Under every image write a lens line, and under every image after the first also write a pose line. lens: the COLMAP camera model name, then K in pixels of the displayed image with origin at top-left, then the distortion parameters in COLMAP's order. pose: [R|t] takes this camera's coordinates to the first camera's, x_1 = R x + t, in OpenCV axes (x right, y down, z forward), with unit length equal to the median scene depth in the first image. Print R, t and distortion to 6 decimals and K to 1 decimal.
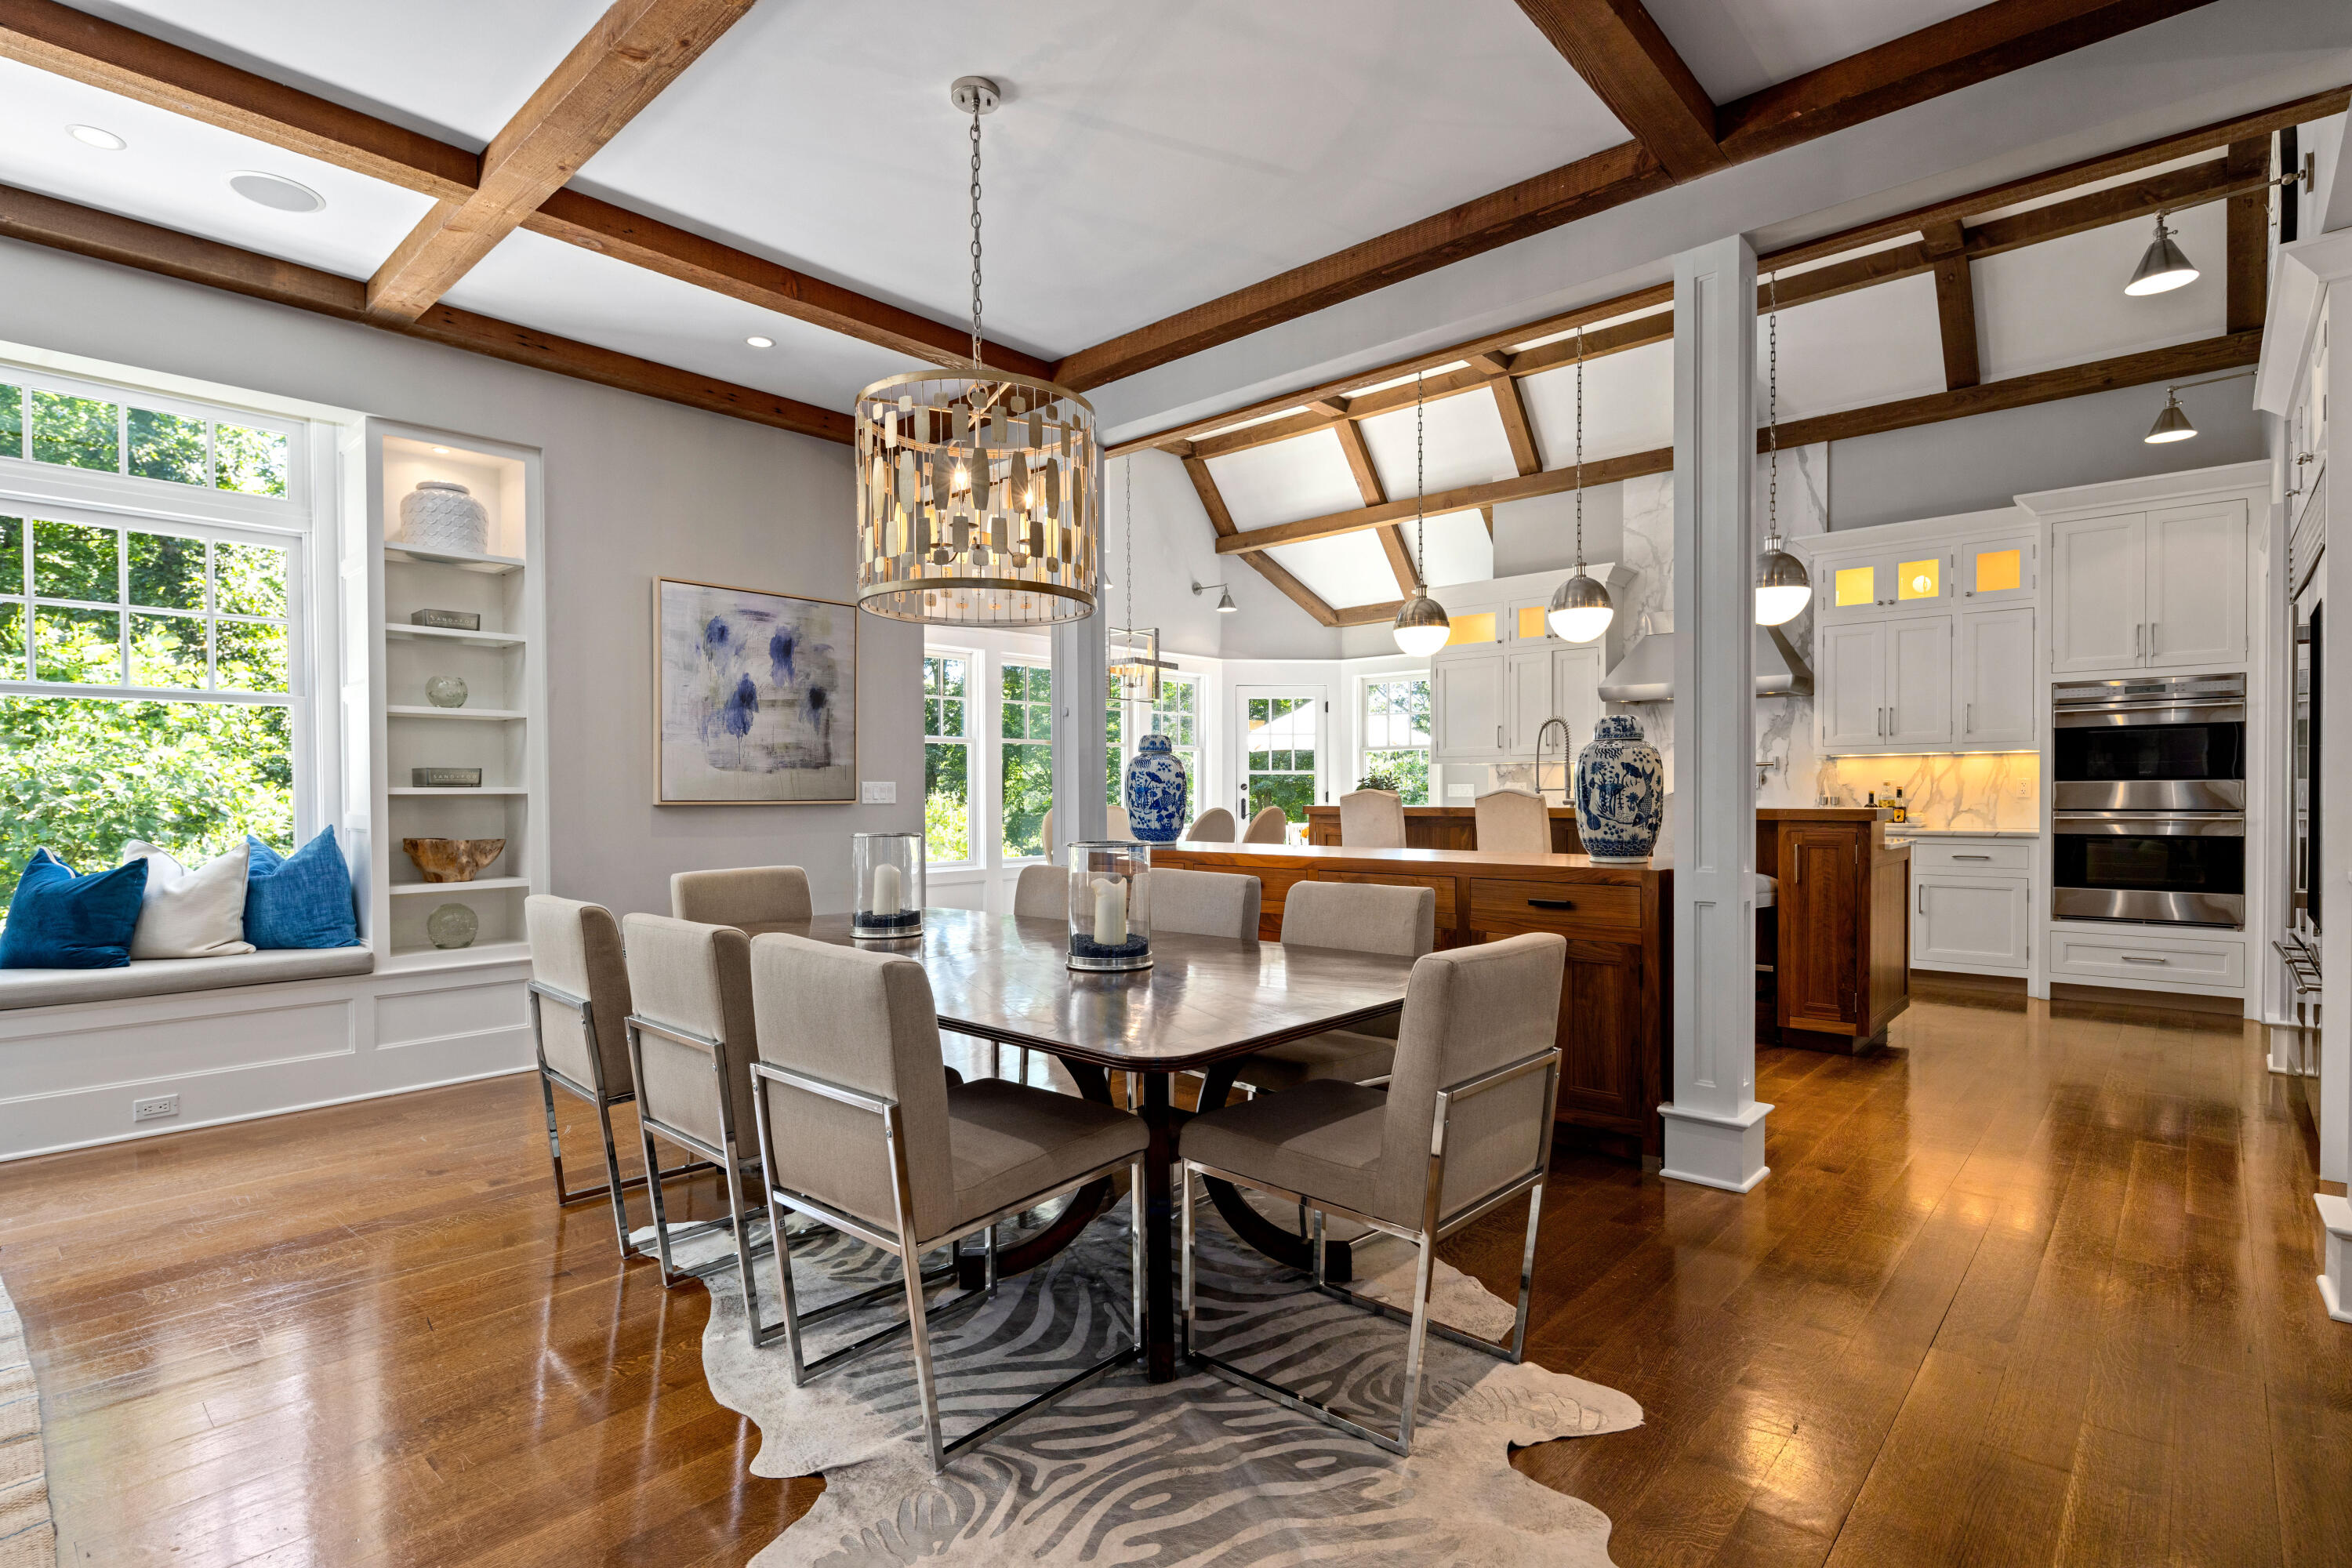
lens RADIAL K [[1142.4, 0, 1187.1], [0, 1142.4, 806.4], [0, 0, 1]] dist [0.005904, -0.003750]
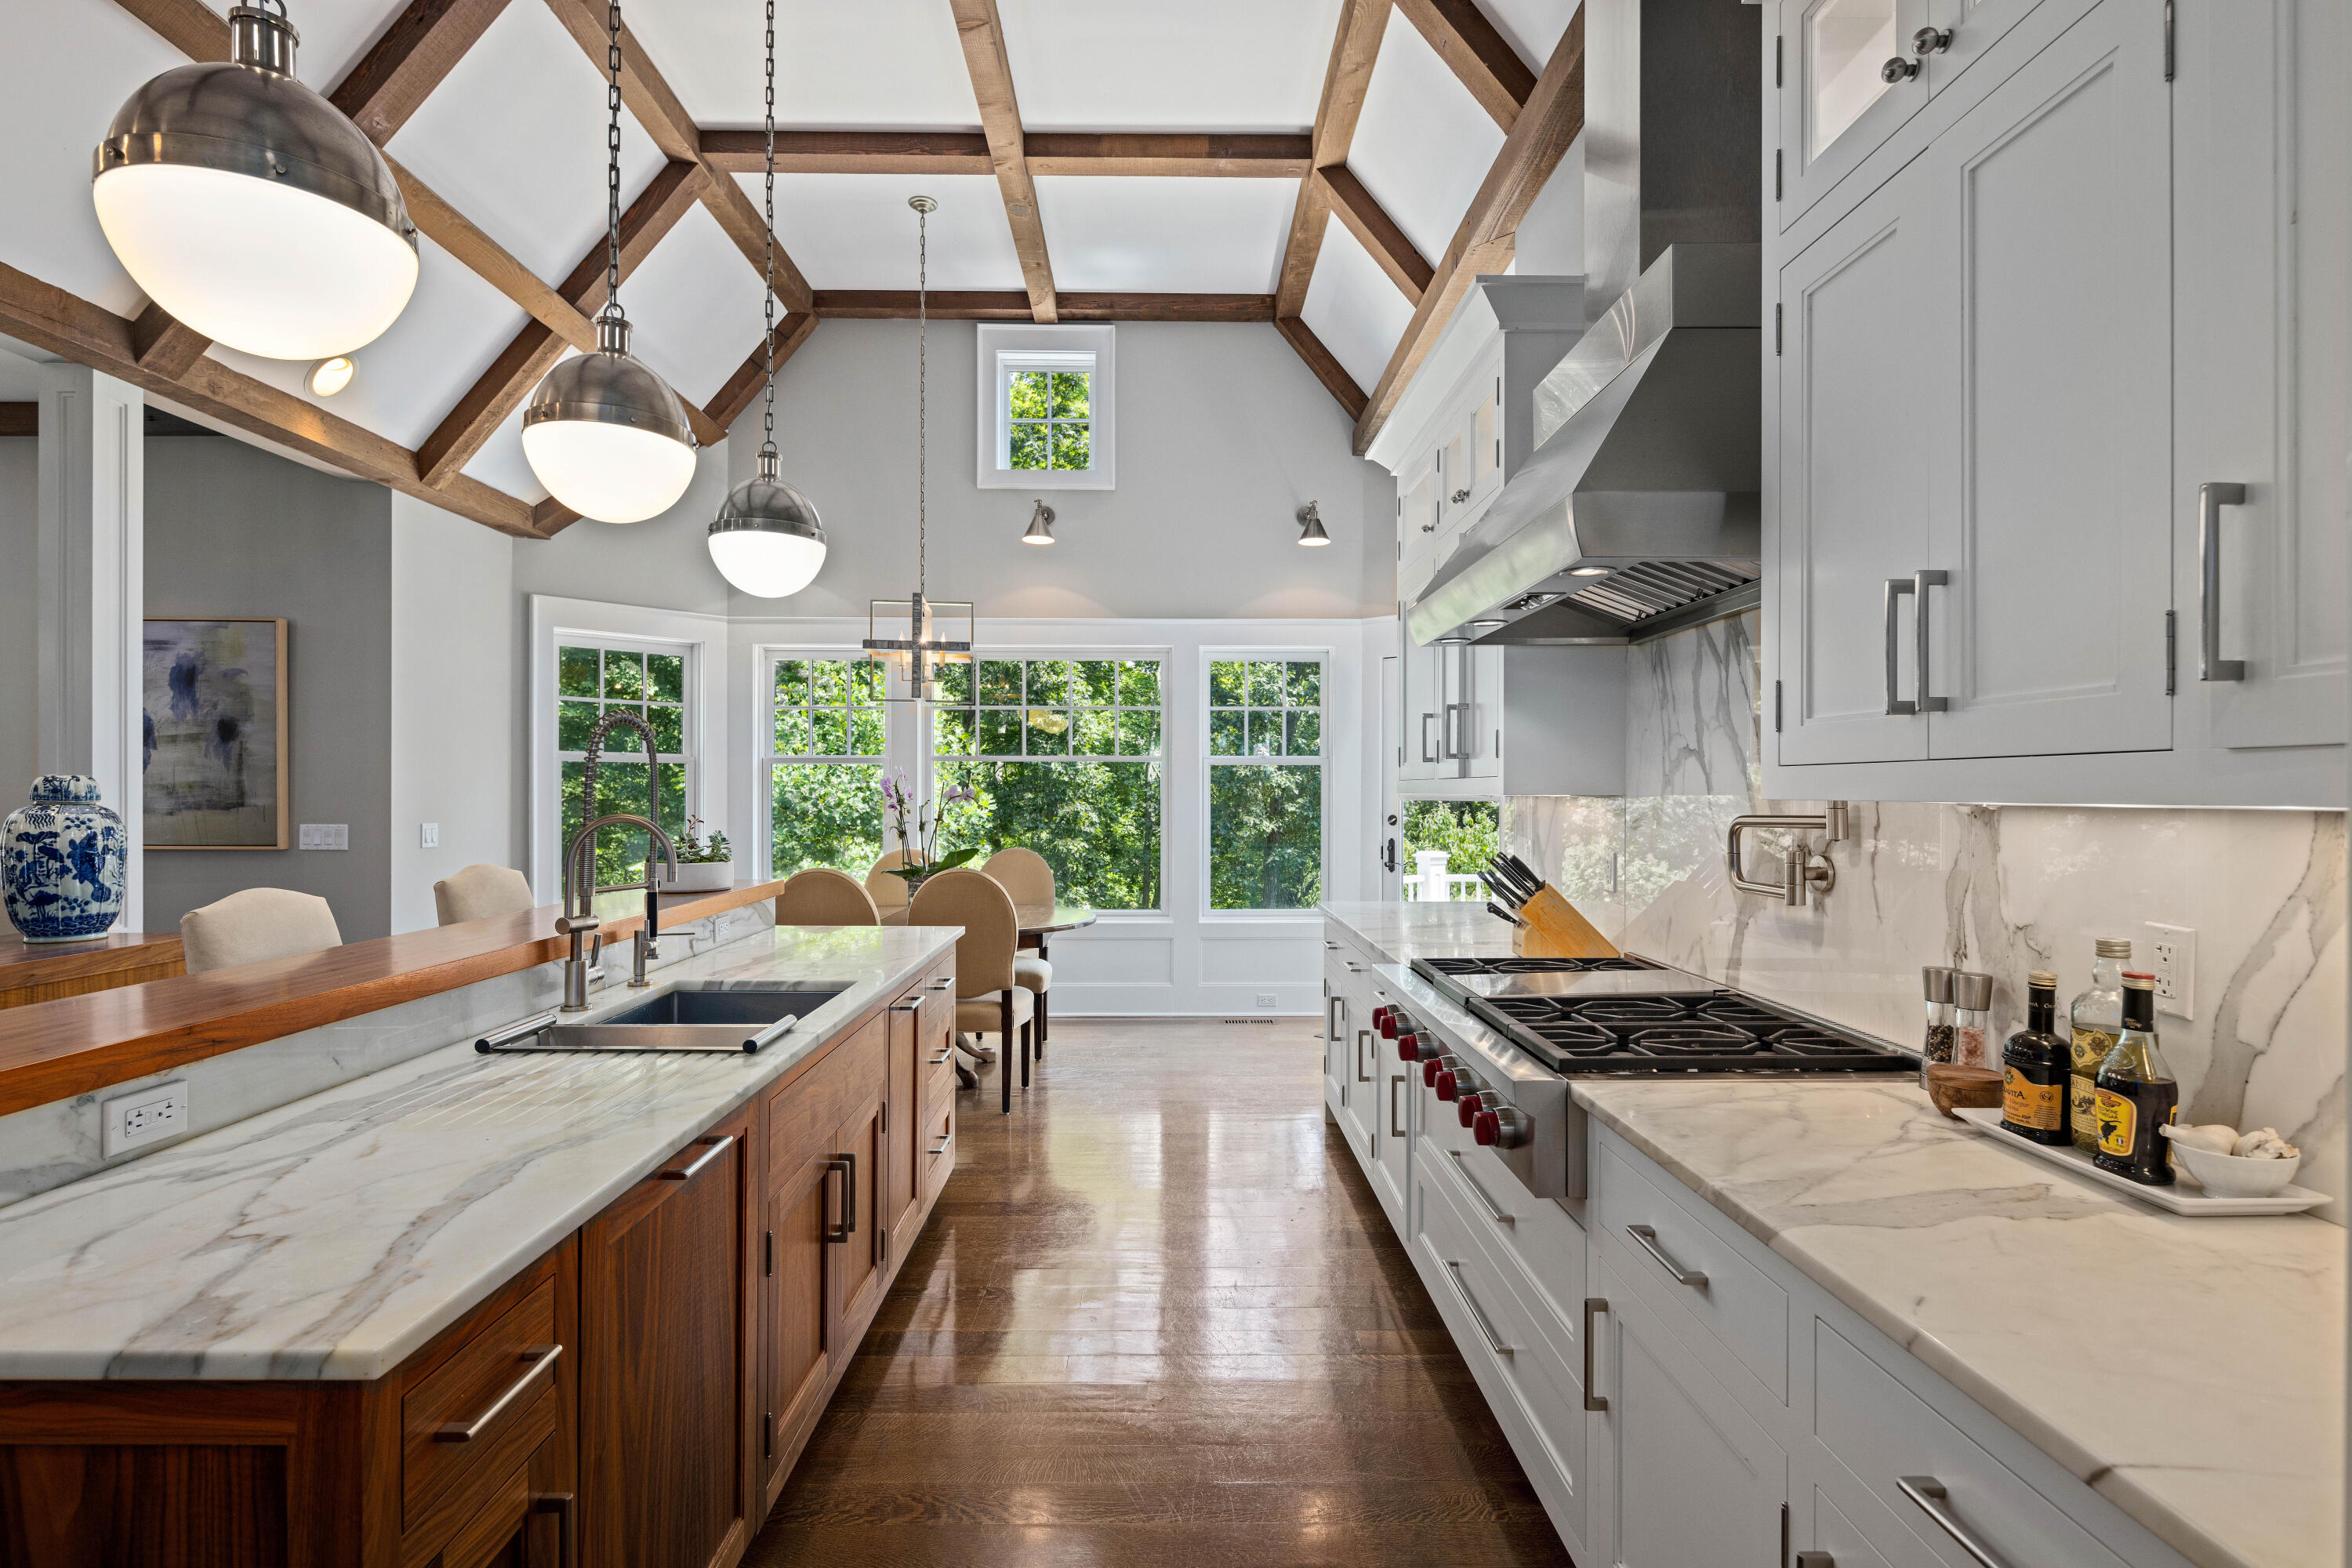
lens RADIAL K [[1142.4, 0, 1167.9], [0, 1142.4, 788.6], [0, 0, 1]] dist [0.005904, -0.003750]
pose [[0.672058, 0.006403, -0.740471, 0.821480], [-0.015279, 0.999870, -0.005222, -0.055924], [0.740341, 0.014824, 0.672068, 0.943322]]
